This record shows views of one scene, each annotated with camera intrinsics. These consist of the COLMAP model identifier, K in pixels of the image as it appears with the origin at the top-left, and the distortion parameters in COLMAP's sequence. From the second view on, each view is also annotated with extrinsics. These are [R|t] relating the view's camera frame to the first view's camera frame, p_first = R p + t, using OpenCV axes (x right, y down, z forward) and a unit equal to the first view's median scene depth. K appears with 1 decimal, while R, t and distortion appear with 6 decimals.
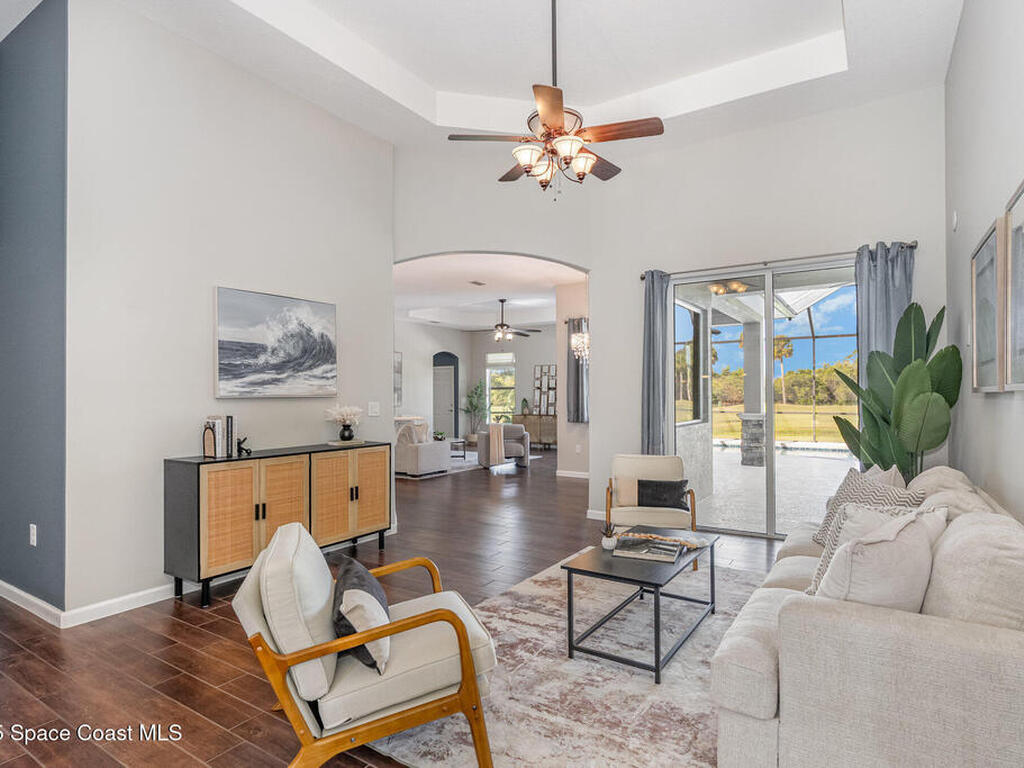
lens RADIAL K [[559.2, 0, 537.8], [0, 559.2, 390.3], [0, 0, 1]] dist [0.028249, 0.000442]
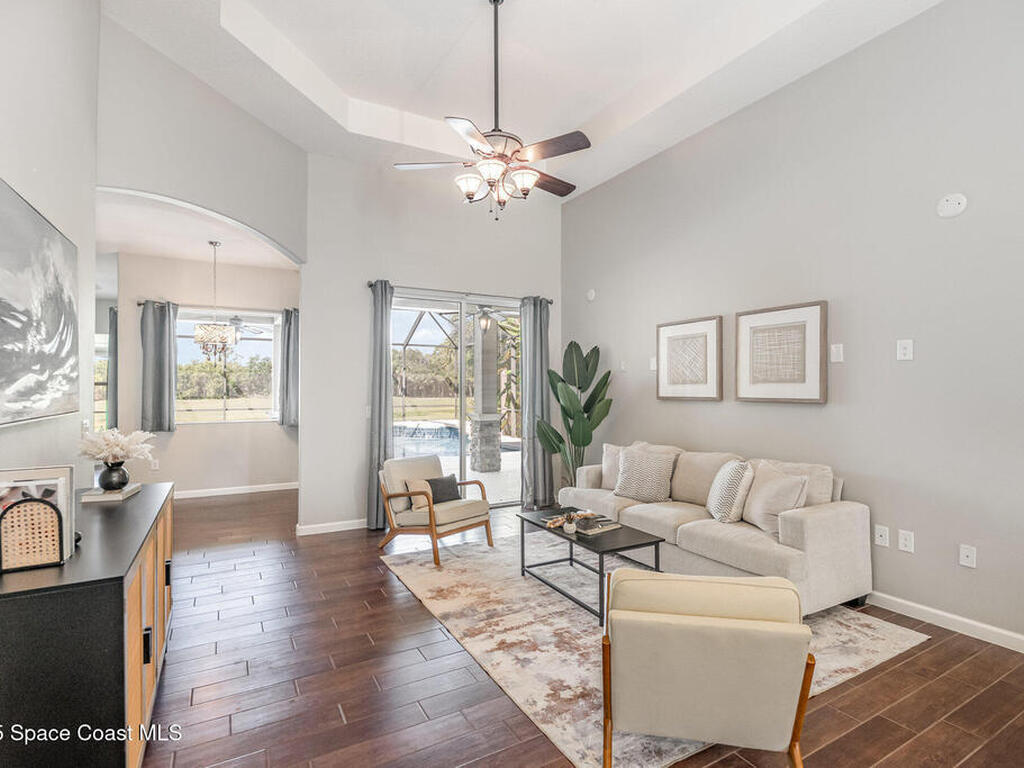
lens RADIAL K [[507.3, 0, 513.4], [0, 507.3, 380.0], [0, 0, 1]] dist [-0.006487, -0.000974]
pose [[0.483880, 0.010704, 0.875069, -0.771167], [-0.015797, 0.999869, -0.003496, -0.035693], [-0.874992, -0.012132, 0.483986, 0.504481]]
